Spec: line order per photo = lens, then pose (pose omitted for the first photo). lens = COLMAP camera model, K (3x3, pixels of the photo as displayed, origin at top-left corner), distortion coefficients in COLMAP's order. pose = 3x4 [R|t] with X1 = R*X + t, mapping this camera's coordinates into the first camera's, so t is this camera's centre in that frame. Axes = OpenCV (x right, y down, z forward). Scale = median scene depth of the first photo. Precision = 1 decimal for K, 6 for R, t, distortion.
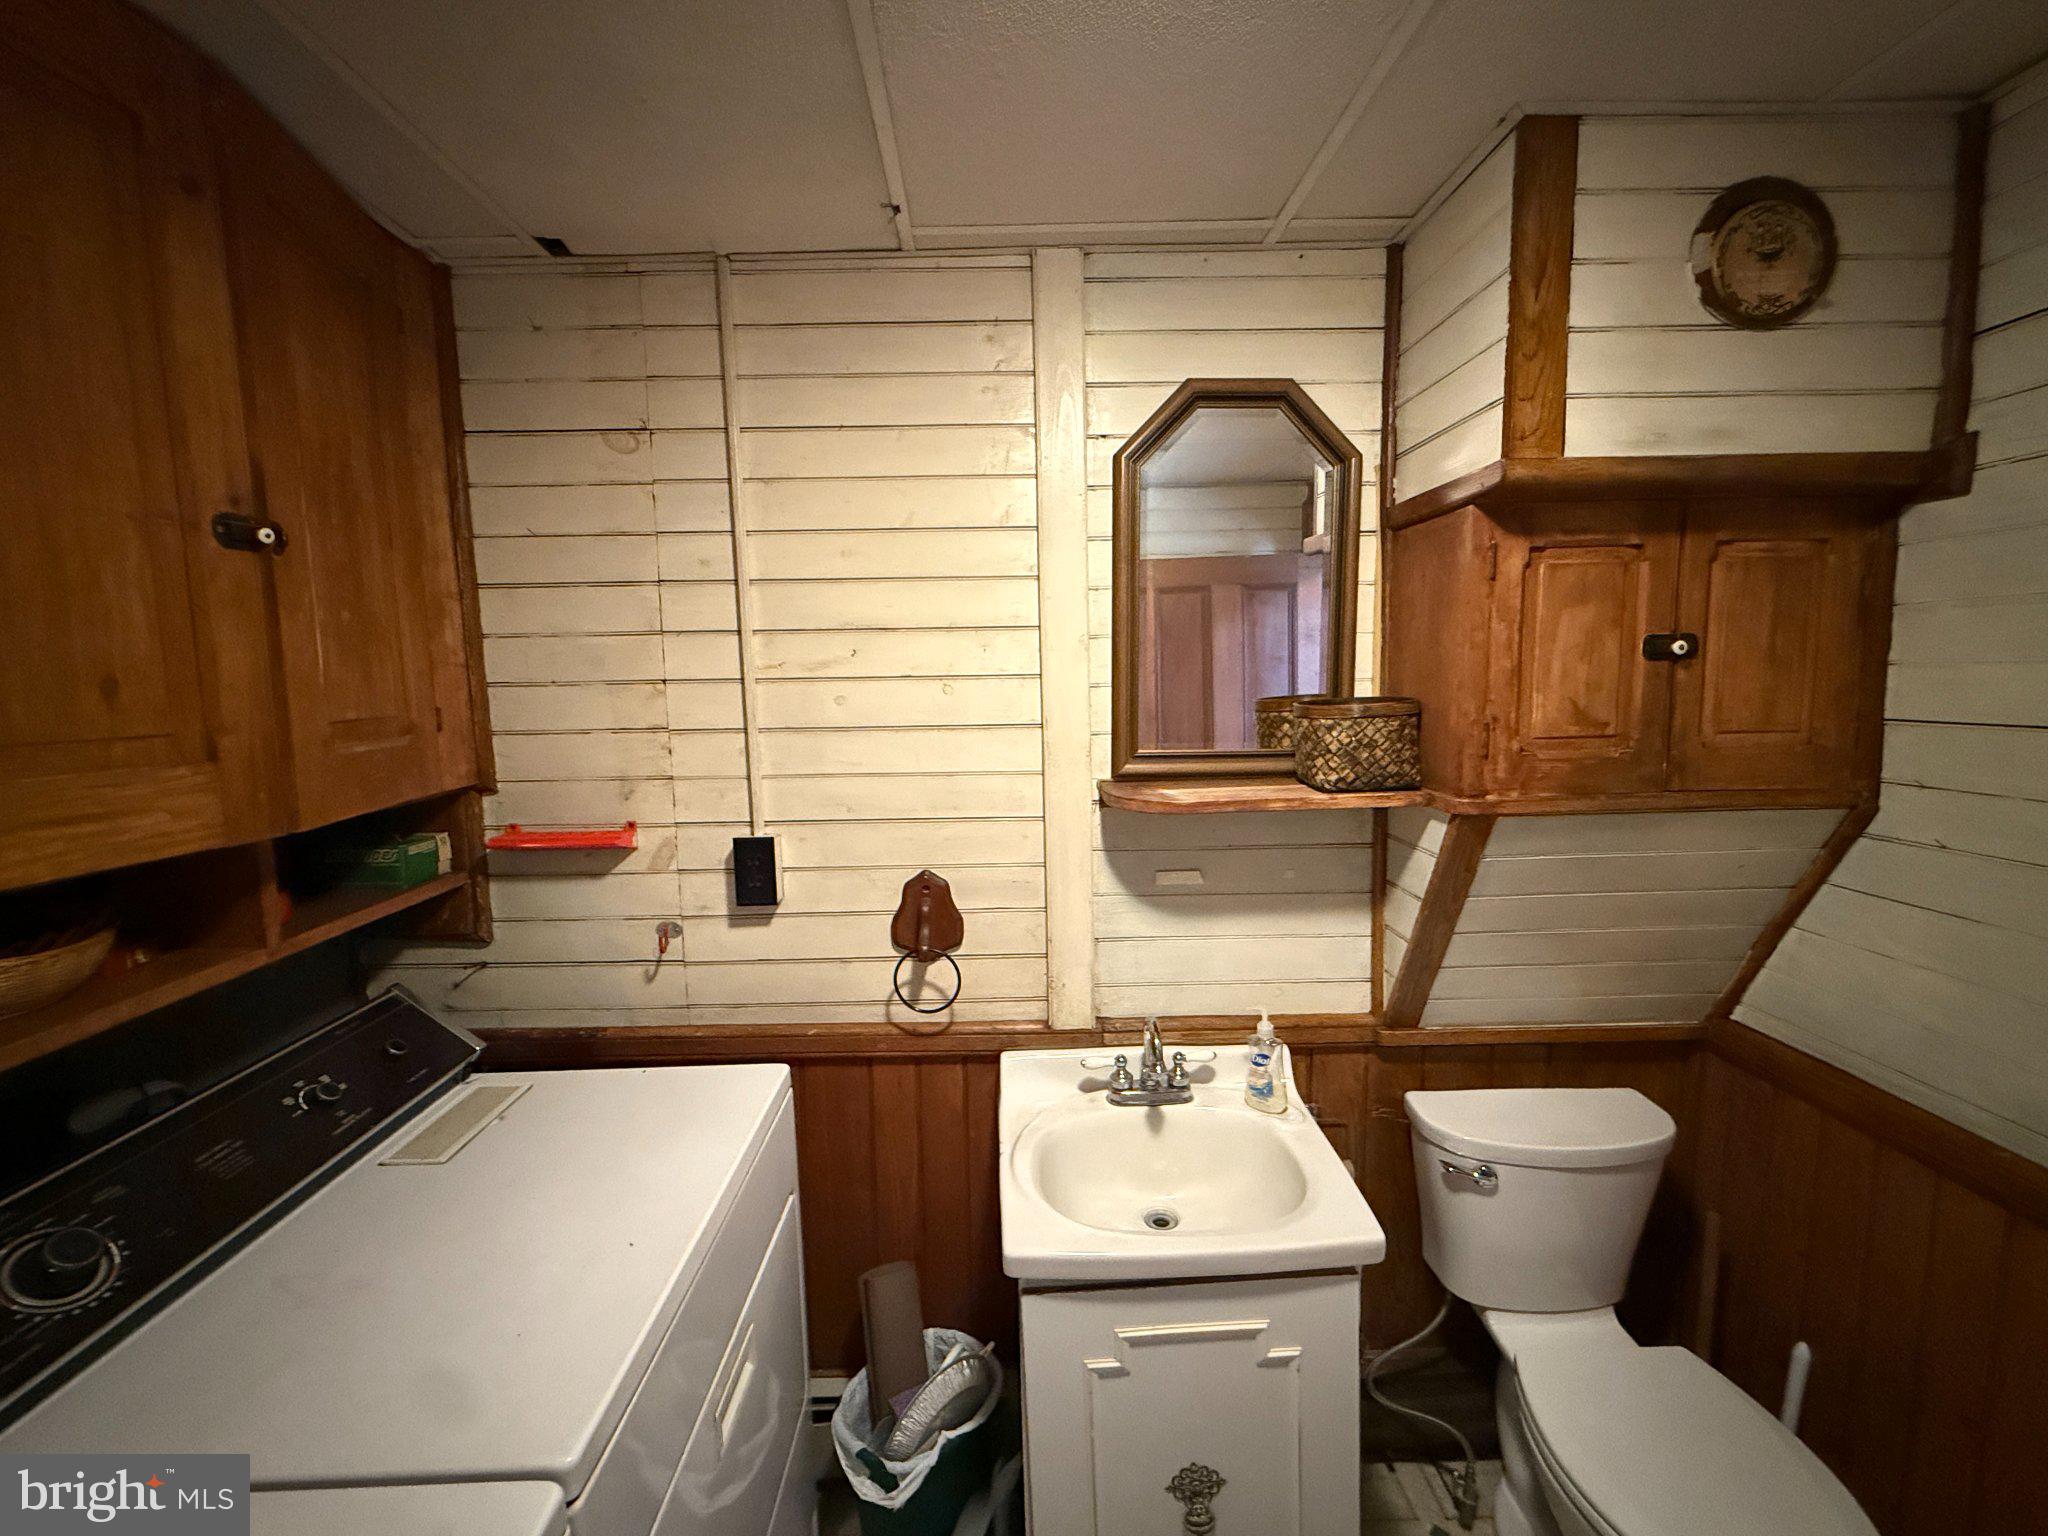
lens RADIAL K [[873.8, 0, 1024.0], [0, 873.8, 768.0], [0, 0, 1]] dist [0.001623, -0.000275]
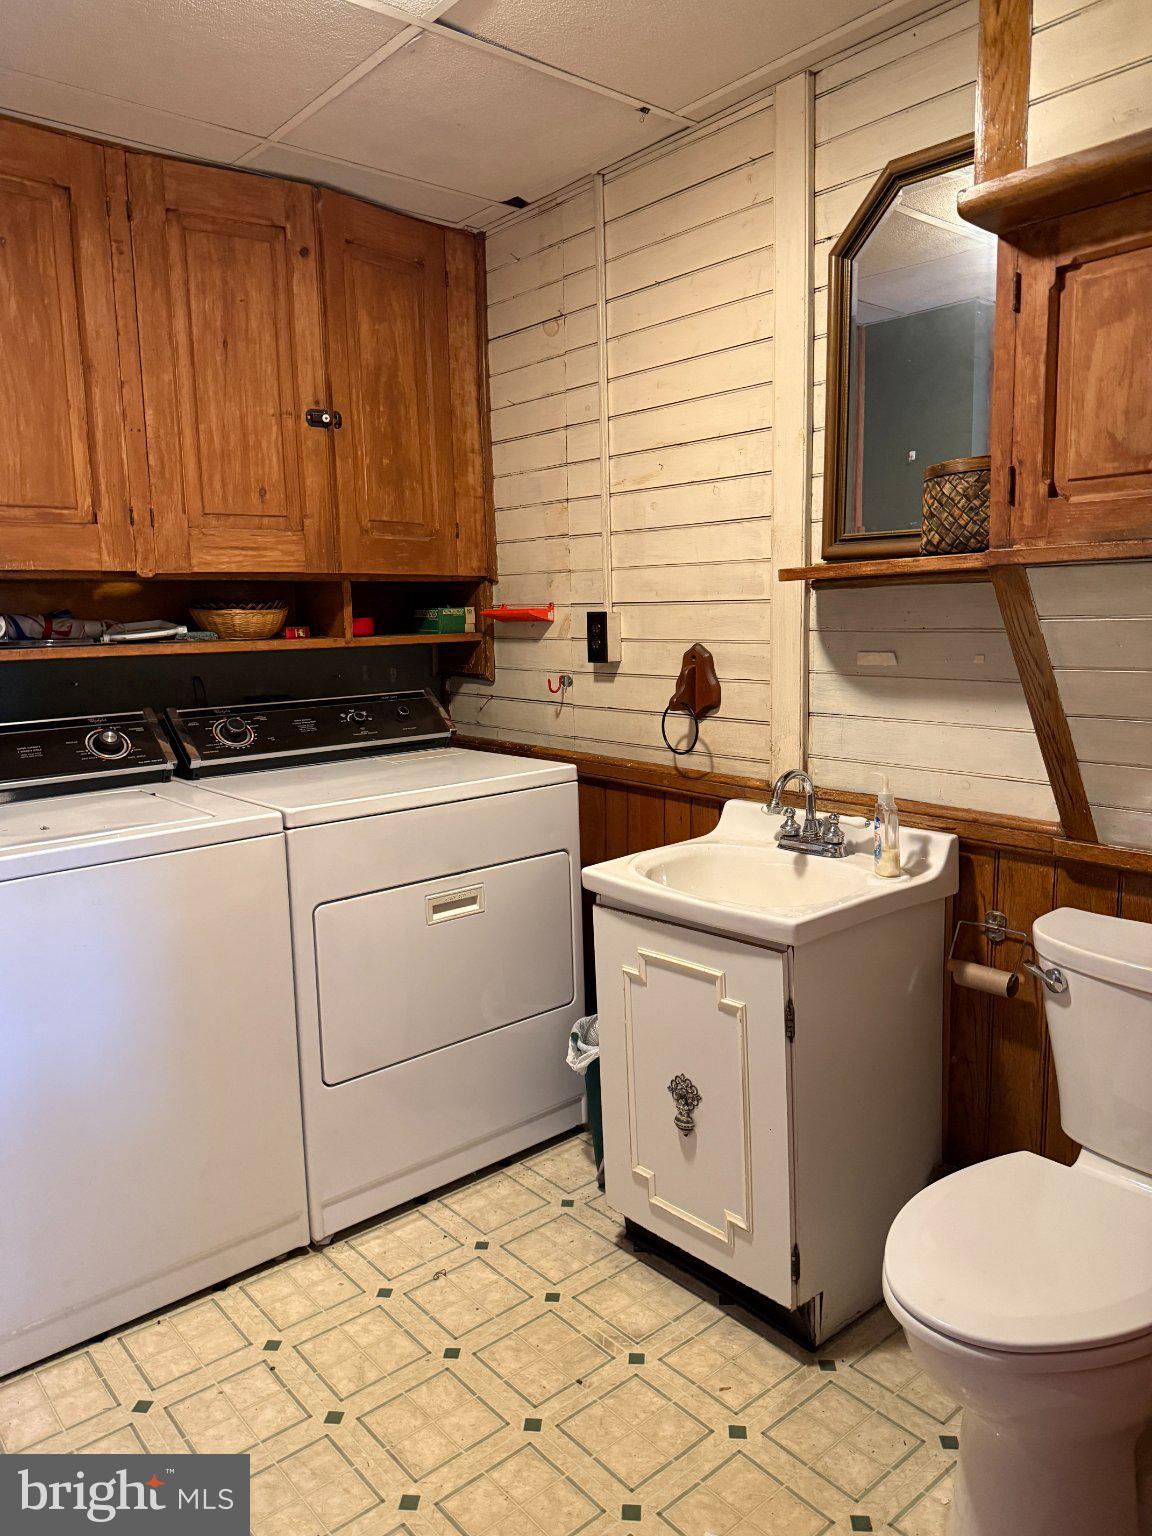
lens RADIAL K [[1086.1, 0, 576.0], [0, 1086.1, 768.0], [0, 0, 1]] dist [0.076170, -0.086711]
pose [[0.634341, 0.119201, -0.763808, 1.020555], [-0.078117, 0.992867, 0.090072, 0.175786], [0.769096, 0.002530, 0.639128, -0.117033]]
